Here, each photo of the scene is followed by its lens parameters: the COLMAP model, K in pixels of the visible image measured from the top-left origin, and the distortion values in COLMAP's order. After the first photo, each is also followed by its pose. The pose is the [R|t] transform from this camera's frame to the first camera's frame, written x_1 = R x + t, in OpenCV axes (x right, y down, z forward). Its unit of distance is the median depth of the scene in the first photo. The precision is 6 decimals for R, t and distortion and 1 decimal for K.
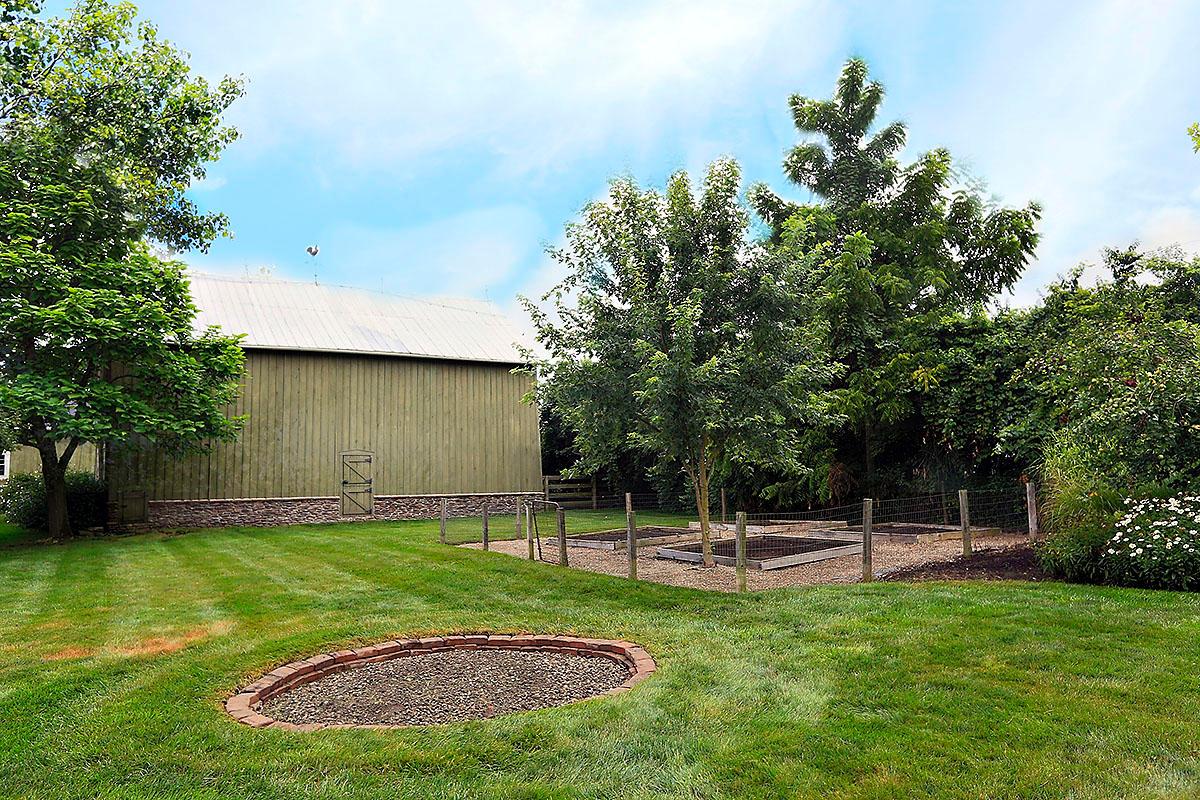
lens RADIAL K [[815.0, 0, 600.0], [0, 815.0, 400.0], [0, 0, 1]] dist [-0.004132, -0.000994]
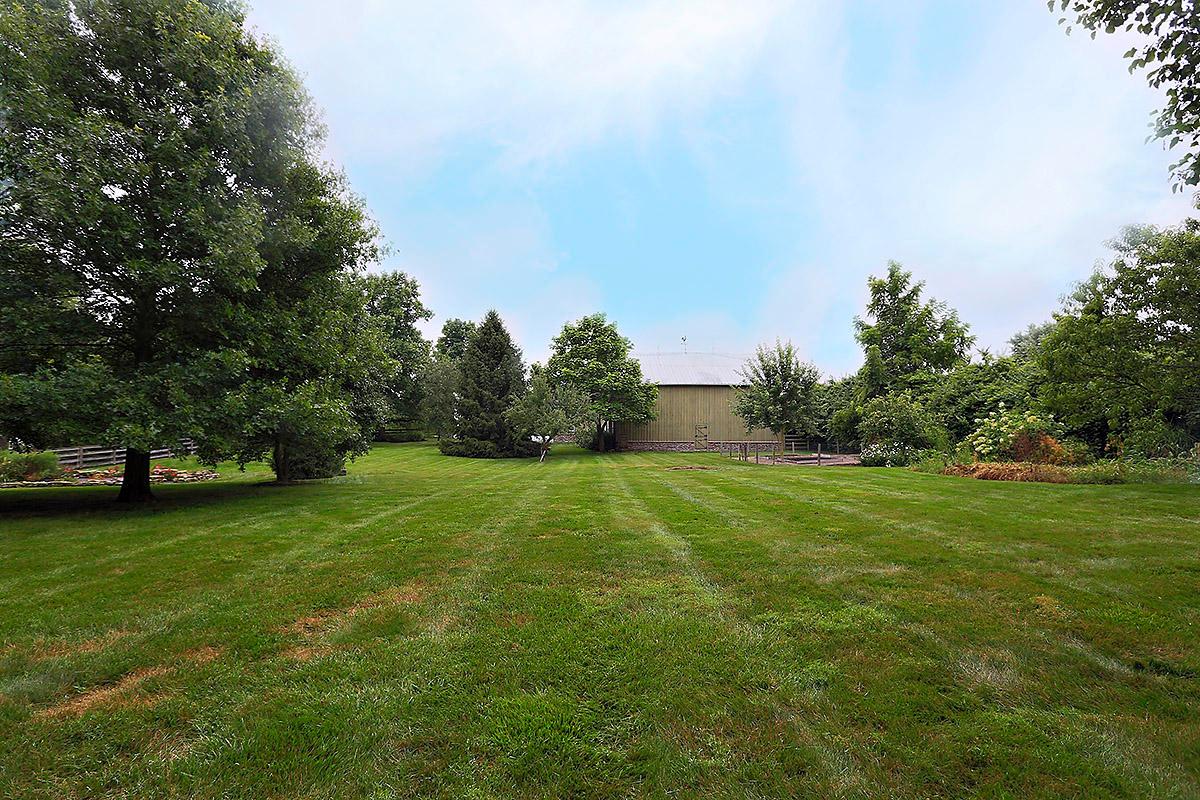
lens RADIAL K [[634.1, 0, 600.0], [0, 634.1, 400.0], [0, 0, 1]] dist [0.000386, -0.000009]
pose [[0.873428, -0.005250, -0.486925, 0.384091], [0.035916, 0.997913, 0.053664, -0.125137], [0.485627, -0.064360, 0.871794, -0.856931]]
